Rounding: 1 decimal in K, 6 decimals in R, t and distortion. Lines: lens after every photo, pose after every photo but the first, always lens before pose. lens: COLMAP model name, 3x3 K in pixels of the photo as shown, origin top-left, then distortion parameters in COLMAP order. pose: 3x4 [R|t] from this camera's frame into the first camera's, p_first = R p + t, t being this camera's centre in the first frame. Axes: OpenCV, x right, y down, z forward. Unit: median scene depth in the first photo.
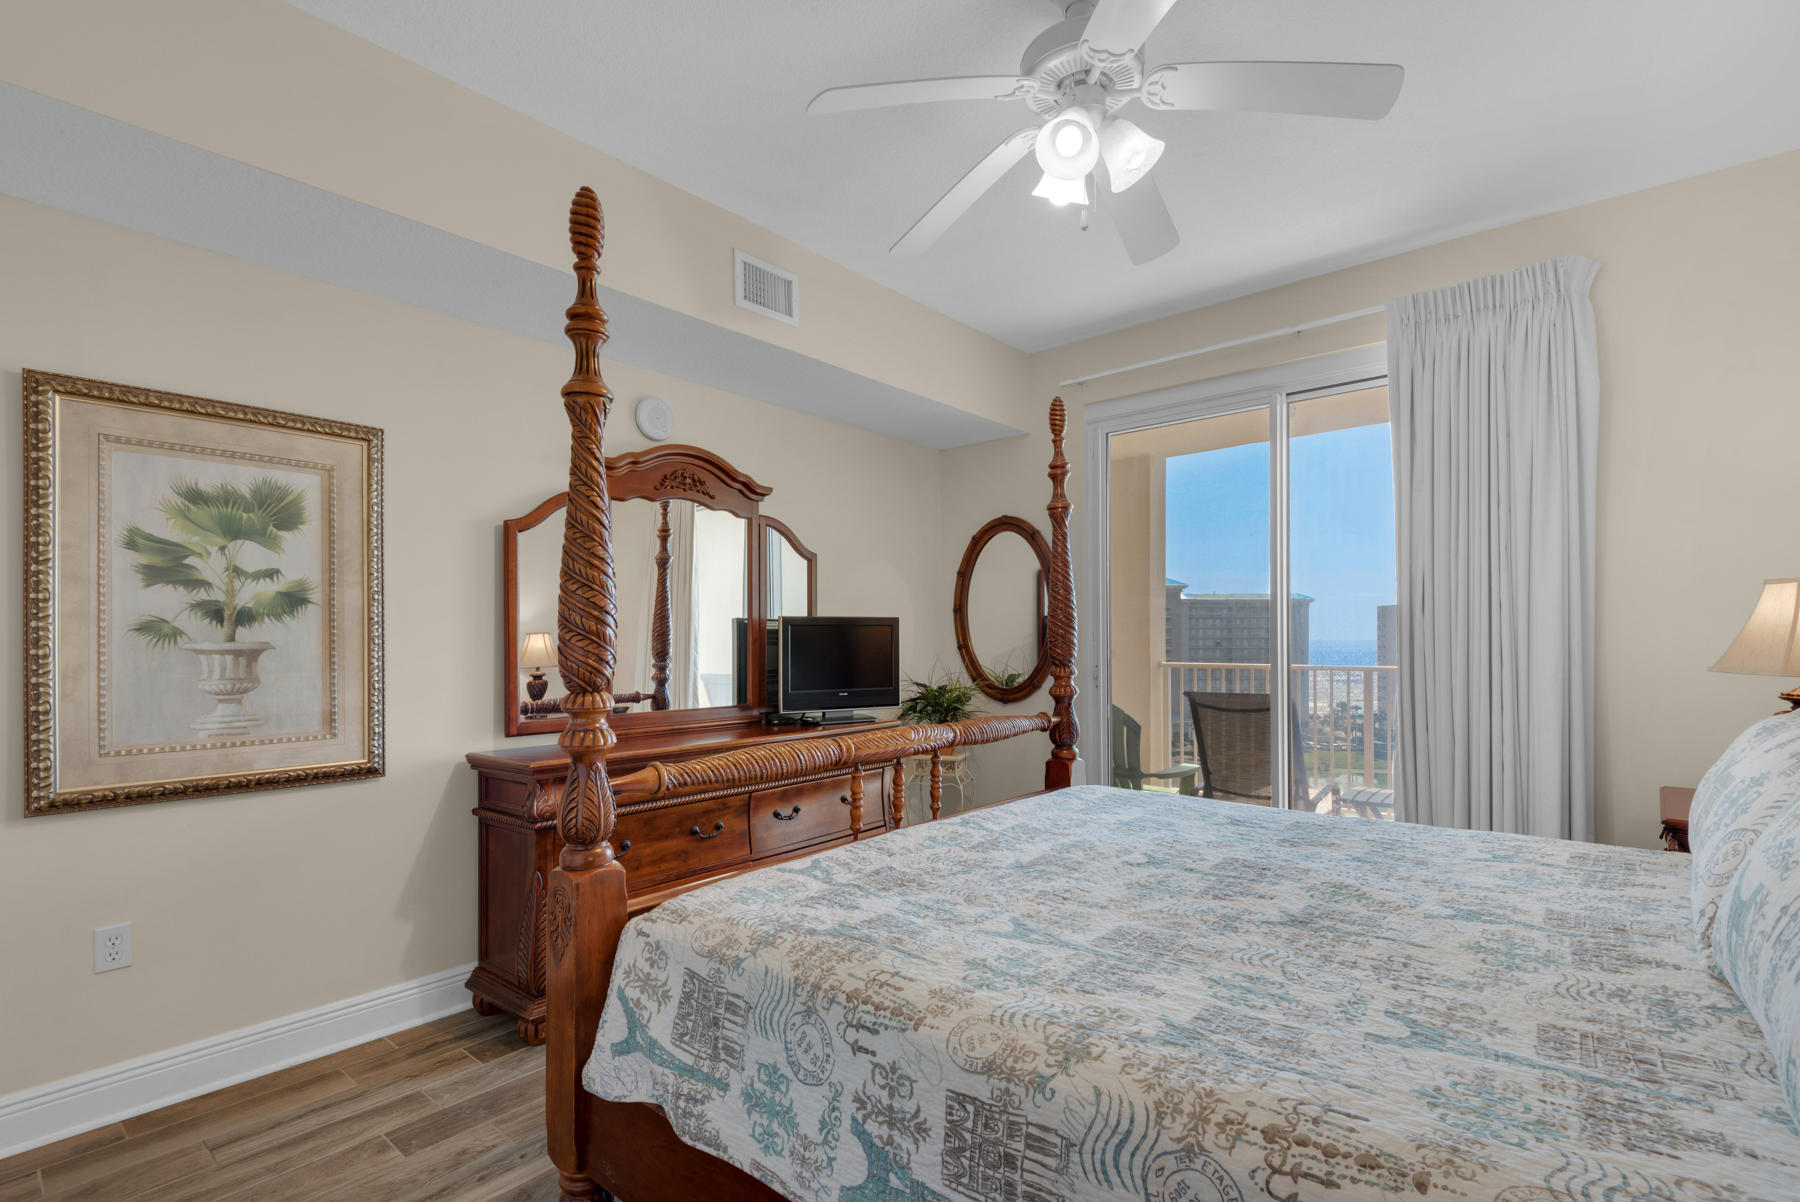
lens RADIAL K [[849.7, 0, 896.8], [0, 849.7, 645.3], [0, 0, 1]] dist [-0.031040, -0.000027]
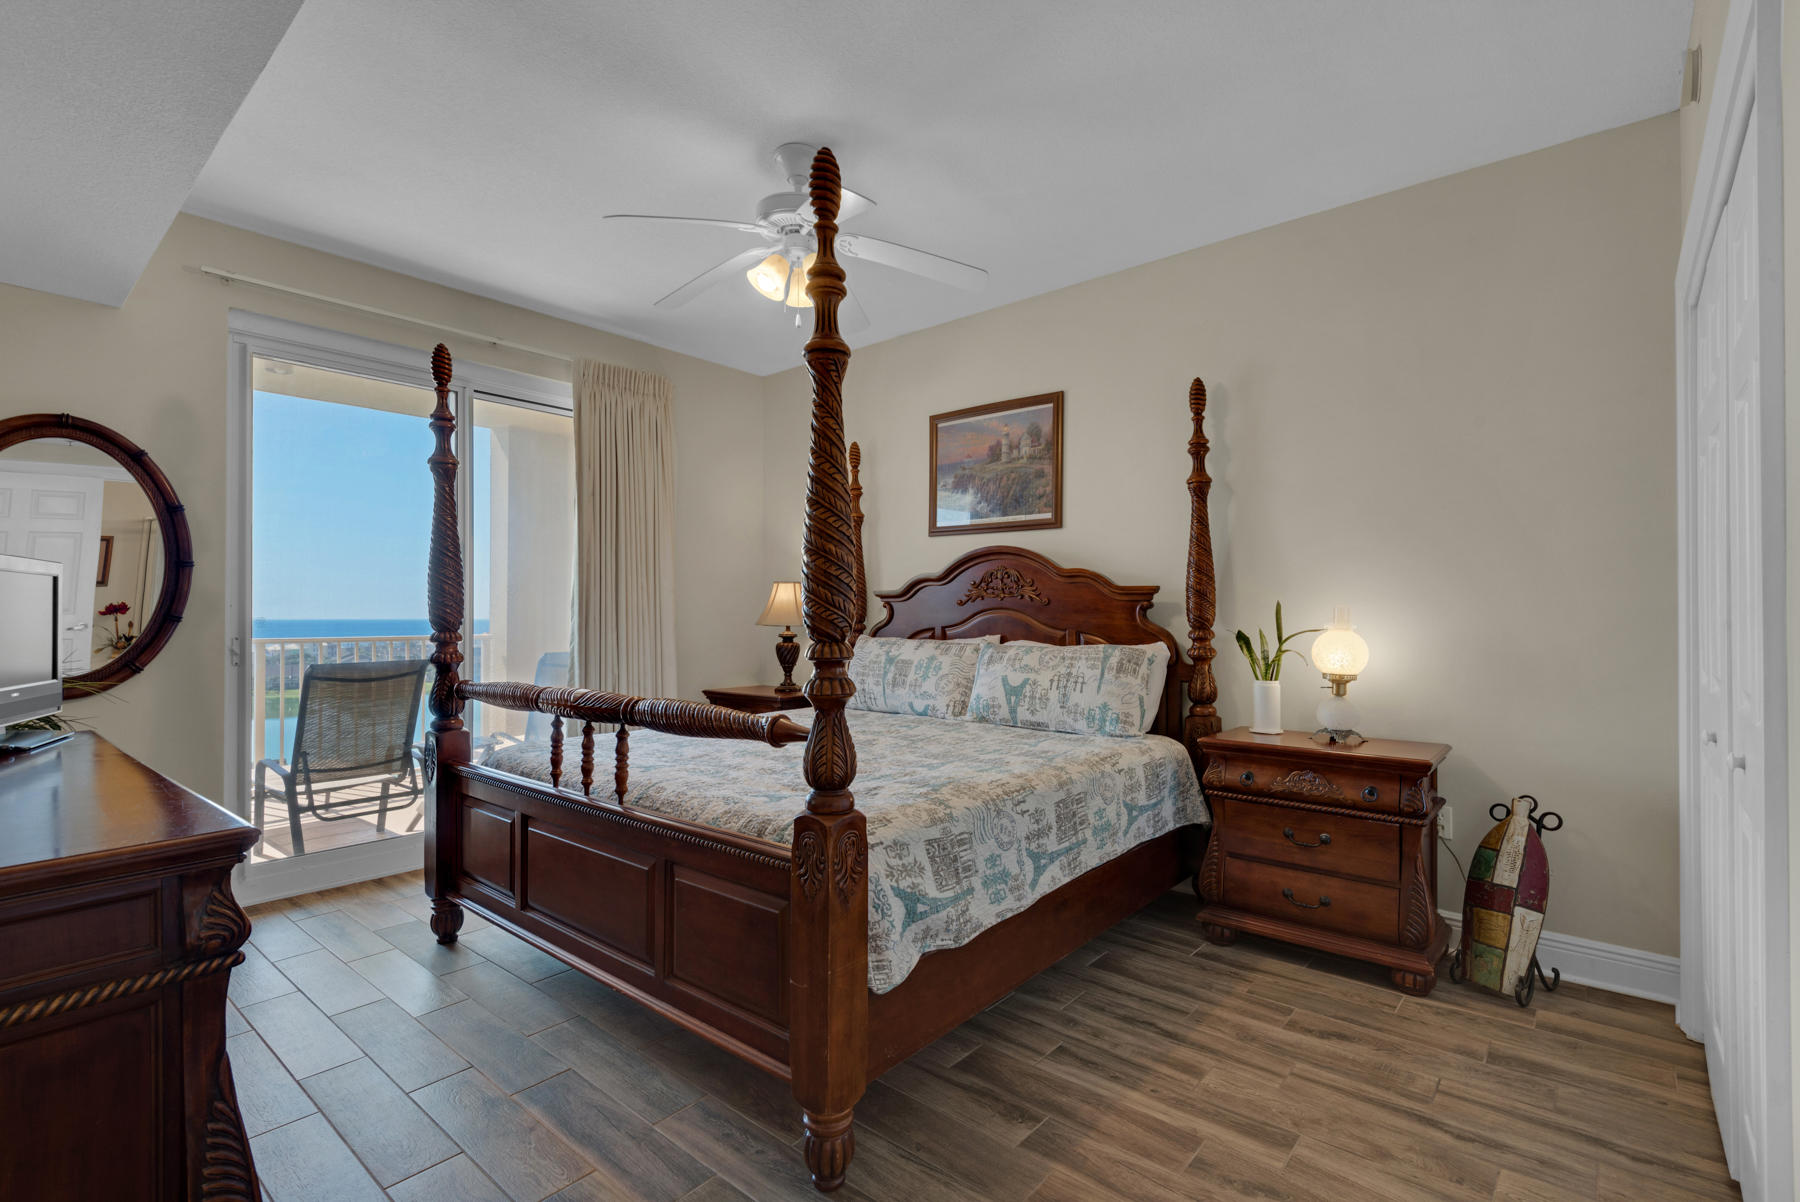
lens RADIAL K [[822.0, 0, 899.9], [0, 822.0, 615.2], [0, 0, 1]] dist [0.037517, -0.017940]
pose [[0.007943, 0.001028, 0.999968, -1.648054], [0.002793, 0.999996, -0.001050, 0.015775], [-0.999965, 0.002801, 0.007940, 1.064148]]
